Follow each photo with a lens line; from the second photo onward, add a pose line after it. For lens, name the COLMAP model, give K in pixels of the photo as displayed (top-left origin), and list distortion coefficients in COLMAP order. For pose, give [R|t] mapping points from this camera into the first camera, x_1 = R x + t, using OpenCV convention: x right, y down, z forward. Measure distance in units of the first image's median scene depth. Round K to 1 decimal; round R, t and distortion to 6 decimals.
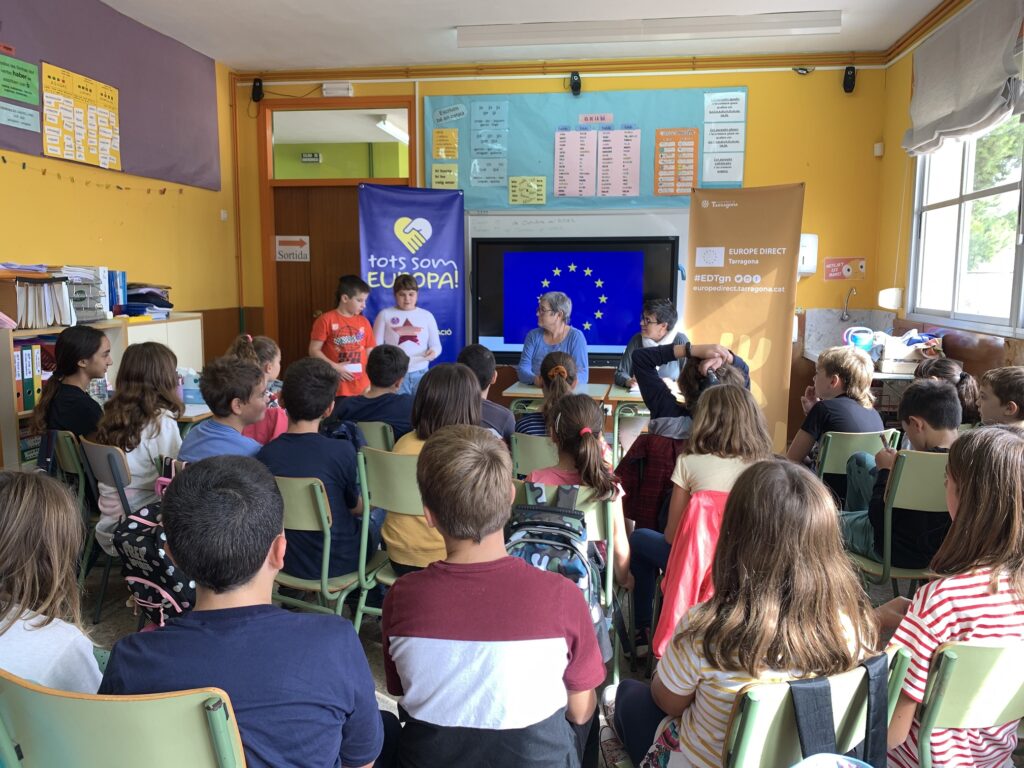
lens RADIAL K [[832.6, 0, 515.4], [0, 832.6, 384.1], [0, 0, 1]] dist [0.018710, -0.028729]
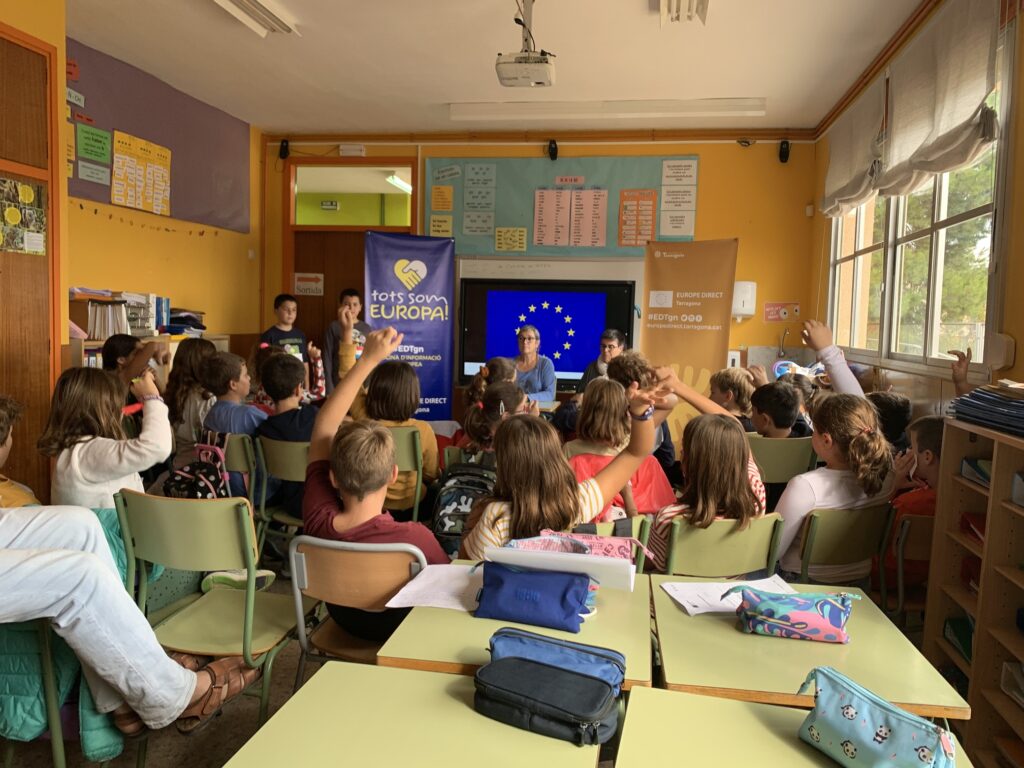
lens RADIAL K [[832.6, 0, 512.7], [0, 832.6, 376.6], [0, 0, 1]] dist [0.018710, -0.028729]
pose [[0.999416, 0.025829, -0.022372, 0.050694], [-0.027147, 0.997784, -0.060742, 0.031902], [0.020754, 0.061314, 0.997903, -0.158783]]
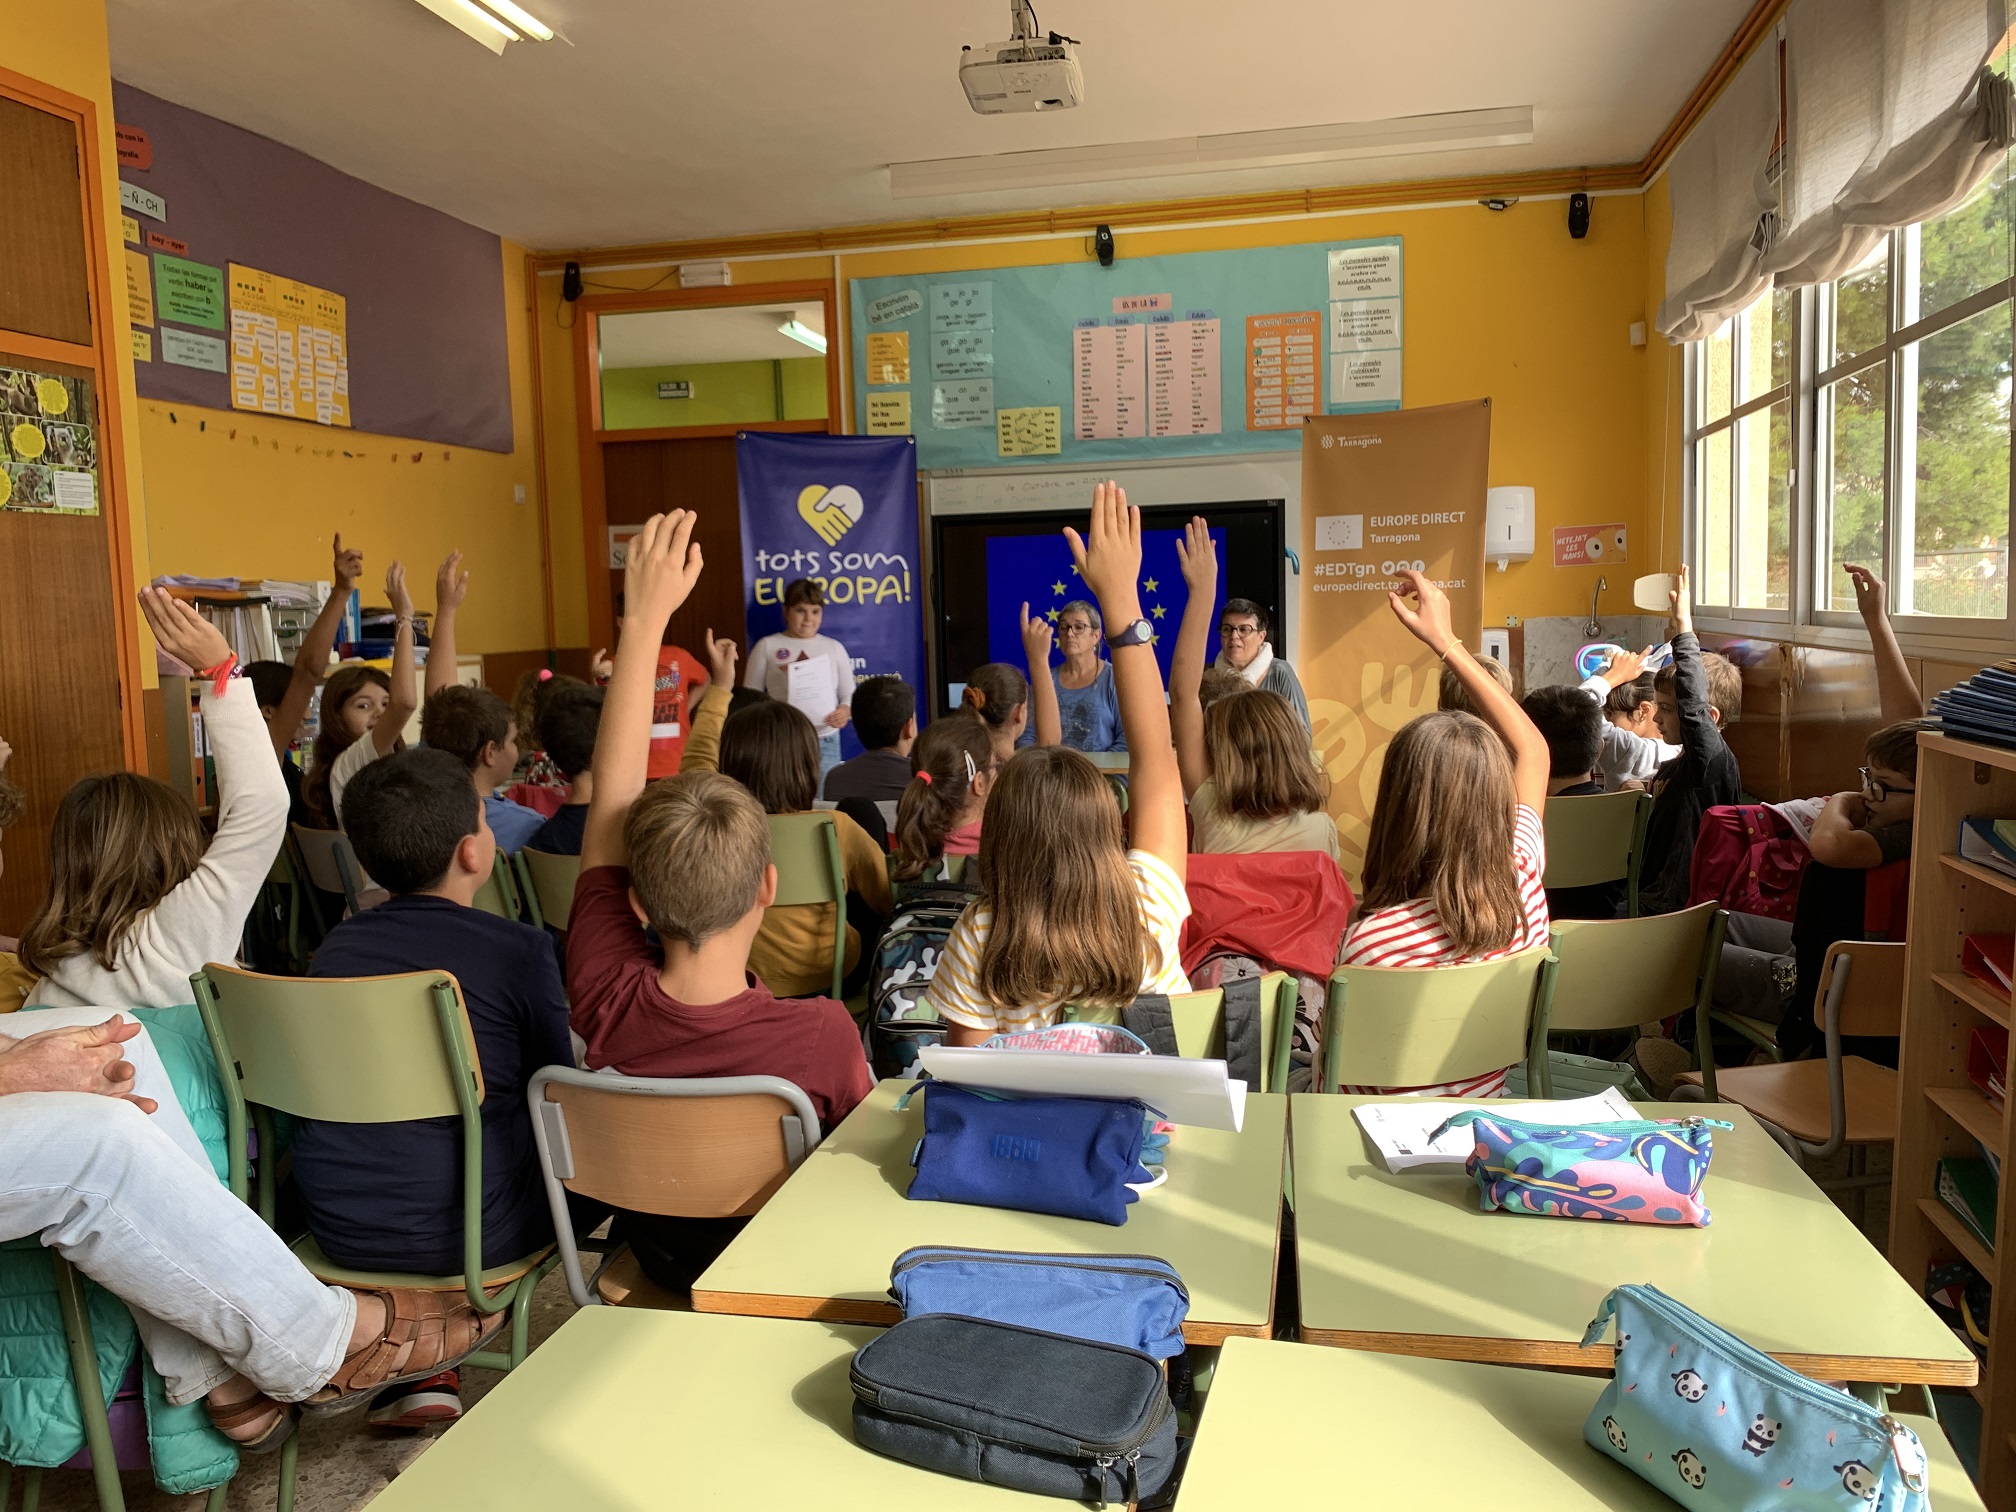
lens RADIAL K [[1639.2, 0, 983.7], [0, 1639.2, 747.3], [0, 0, 1]] dist [0.018710, -0.028729]
pose [[0.996713, -0.026721, -0.076476, 0.067726], [0.023681, 0.998904, -0.040378, 0.034467], [0.077471, 0.038434, 0.996253, -0.138197]]
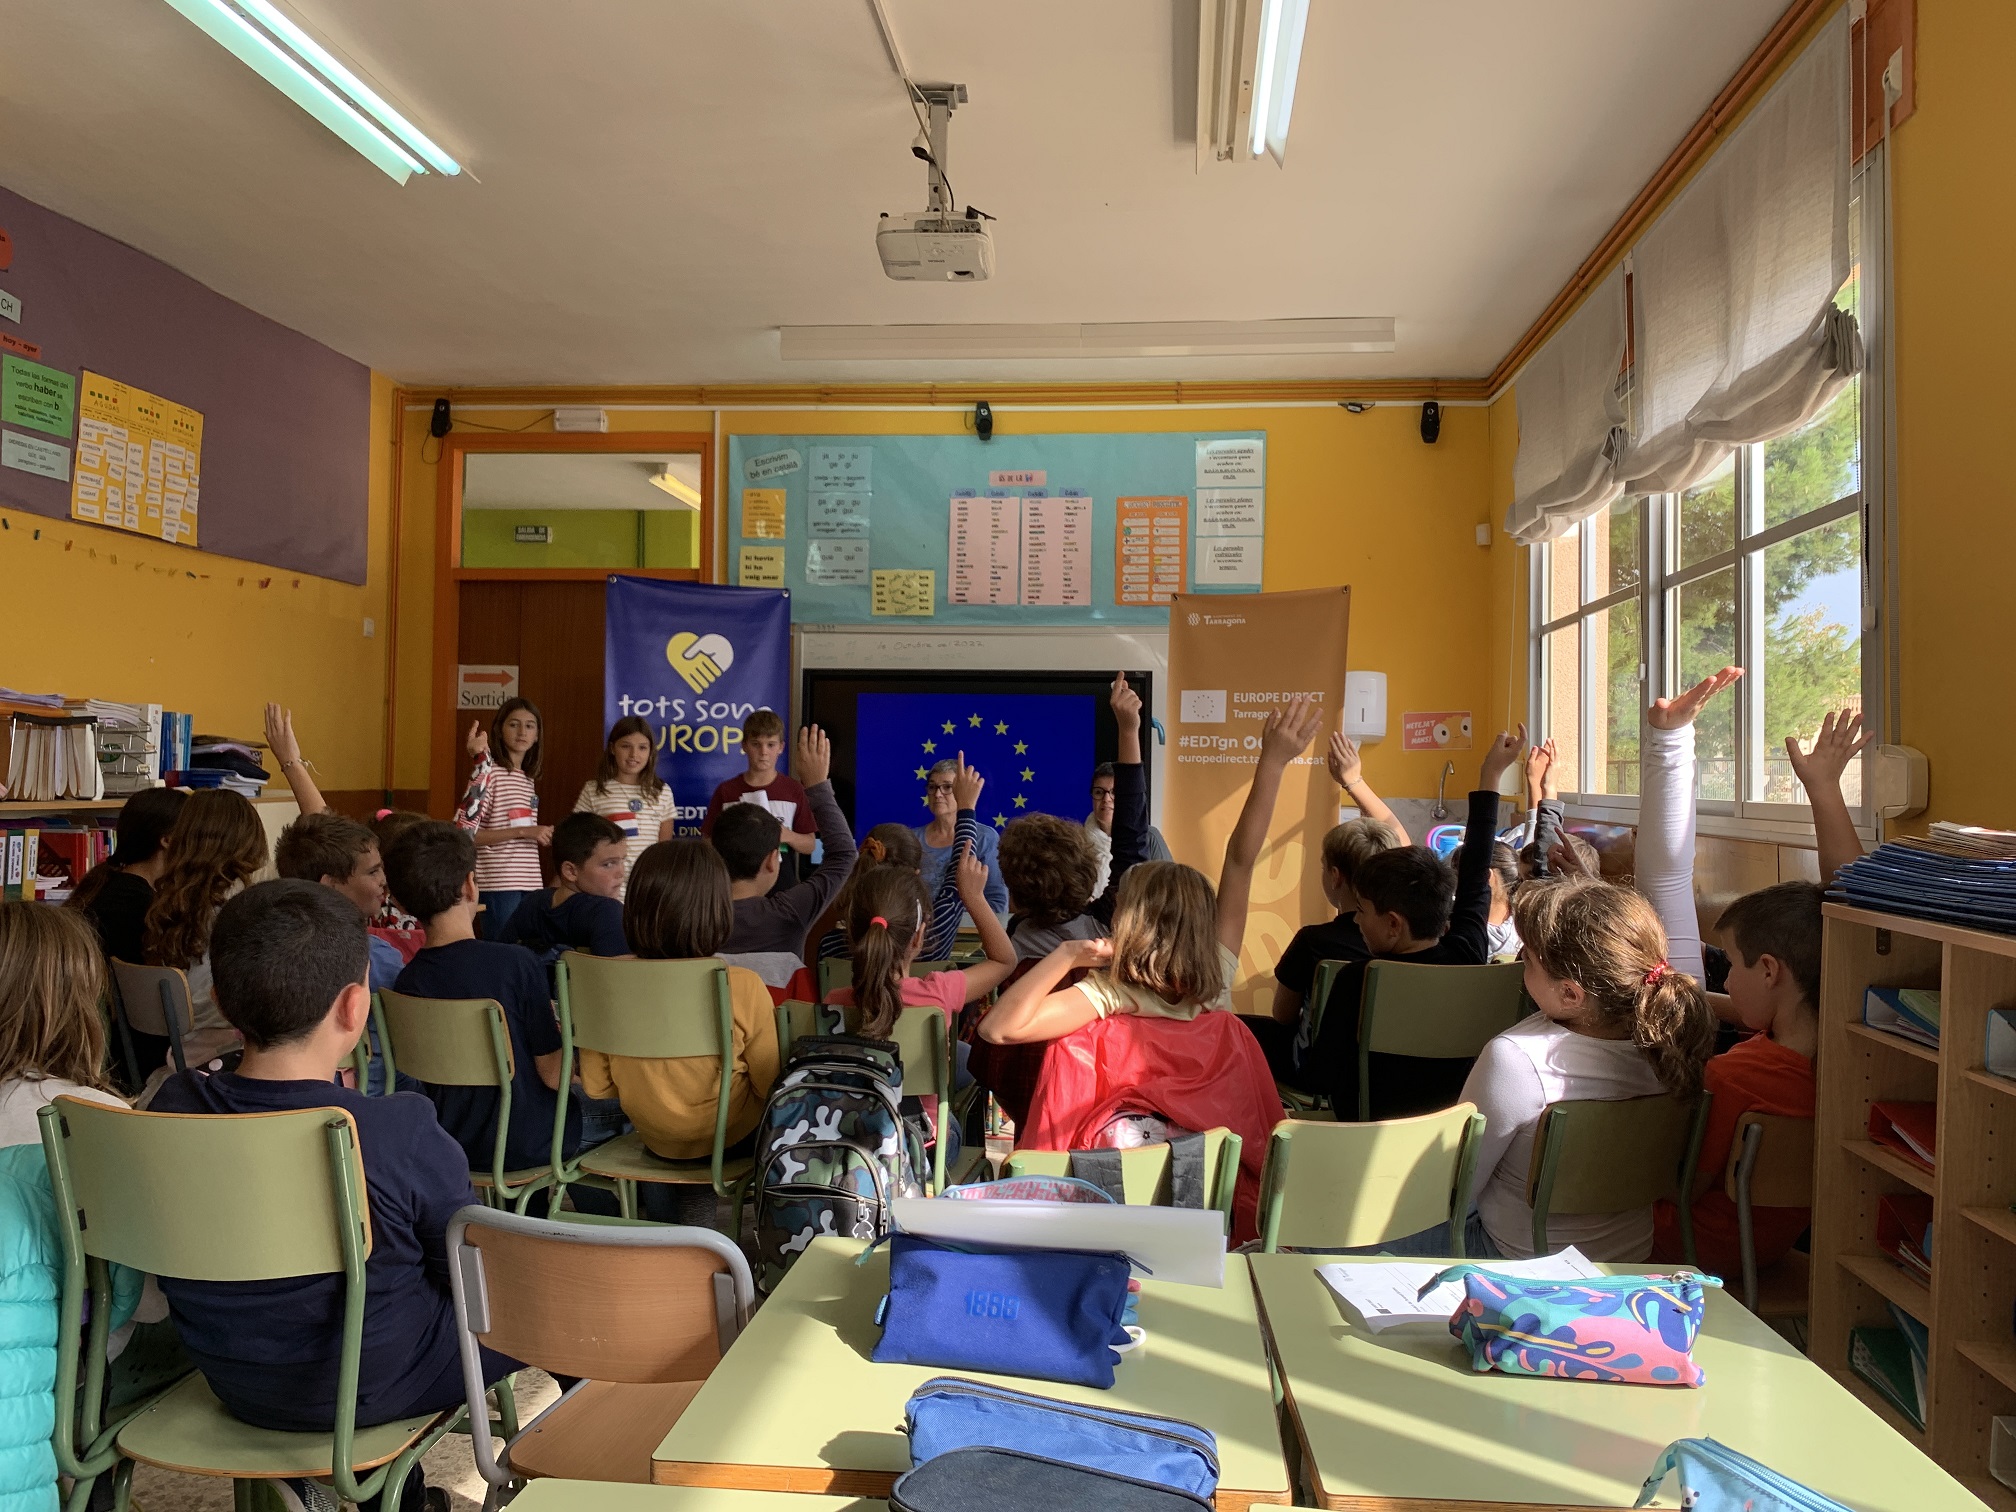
lens RADIAL K [[1639.2, 0, 1023.1], [0, 1639.2, 723.1], [0, 0, 1]] dist [0.018710, -0.028729]
pose [[0.998553, 0.011776, 0.052468, 0.042147], [-0.003342, 0.987432, -0.158012, 0.040852], [-0.053669, 0.157608, 0.986042, -0.130236]]
